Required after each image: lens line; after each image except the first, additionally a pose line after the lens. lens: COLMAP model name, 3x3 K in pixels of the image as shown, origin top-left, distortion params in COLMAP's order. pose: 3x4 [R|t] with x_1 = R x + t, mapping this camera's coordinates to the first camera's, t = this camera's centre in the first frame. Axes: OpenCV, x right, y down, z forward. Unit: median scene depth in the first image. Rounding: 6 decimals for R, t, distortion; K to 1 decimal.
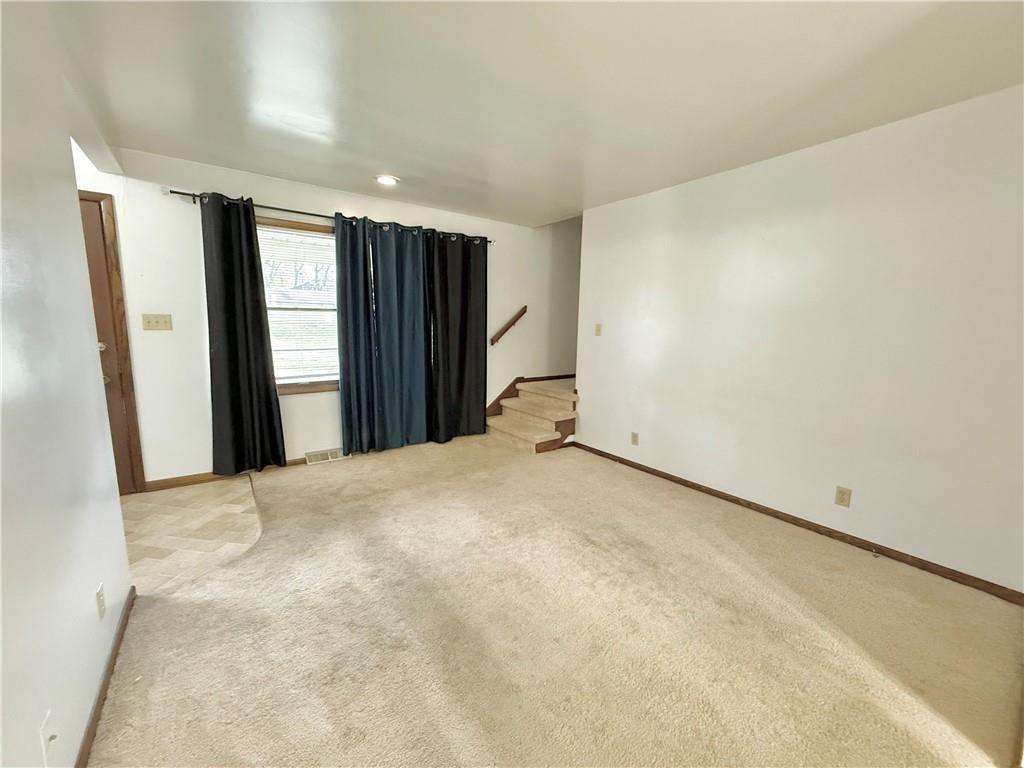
lens RADIAL K [[407.5, 0, 508.8], [0, 407.5, 383.7], [0, 0, 1]] dist [-0.001534, -0.000509]
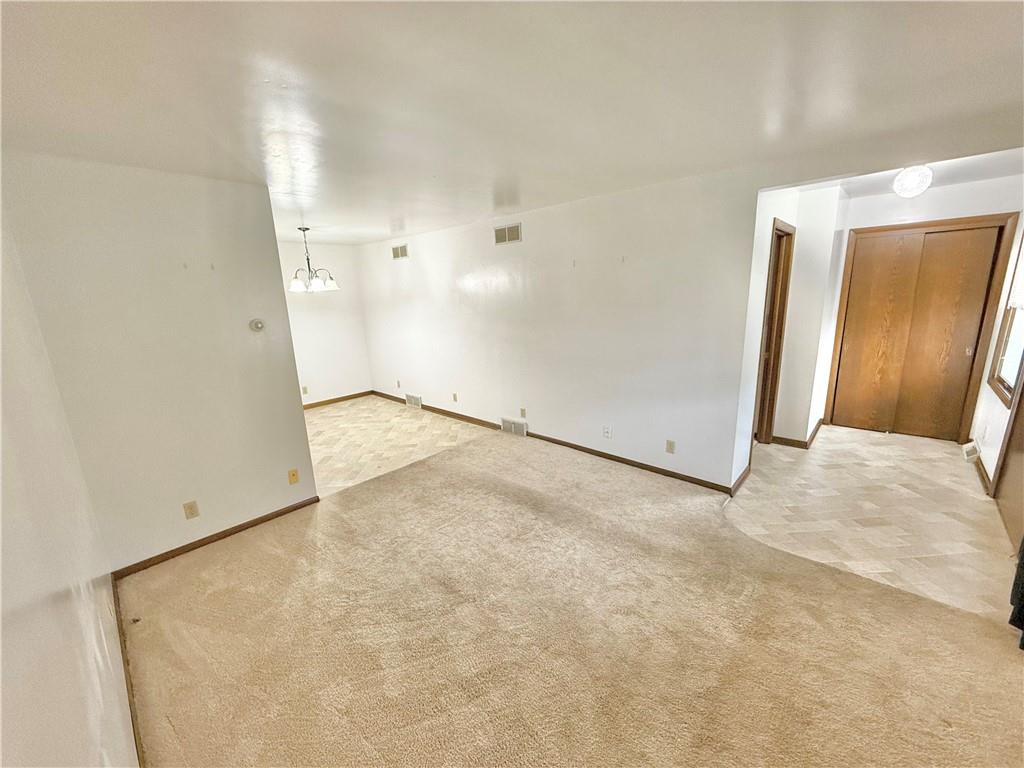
lens RADIAL K [[407.5, 0, 508.8], [0, 407.5, 383.7], [0, 0, 1]] dist [-0.001534, -0.000509]
pose [[-0.980944, 0.059791, -0.184860, 0.210451], [-0.010972, 0.932903, 0.359962, -0.401974], [0.193979, 0.355131, -0.914469, 1.765279]]
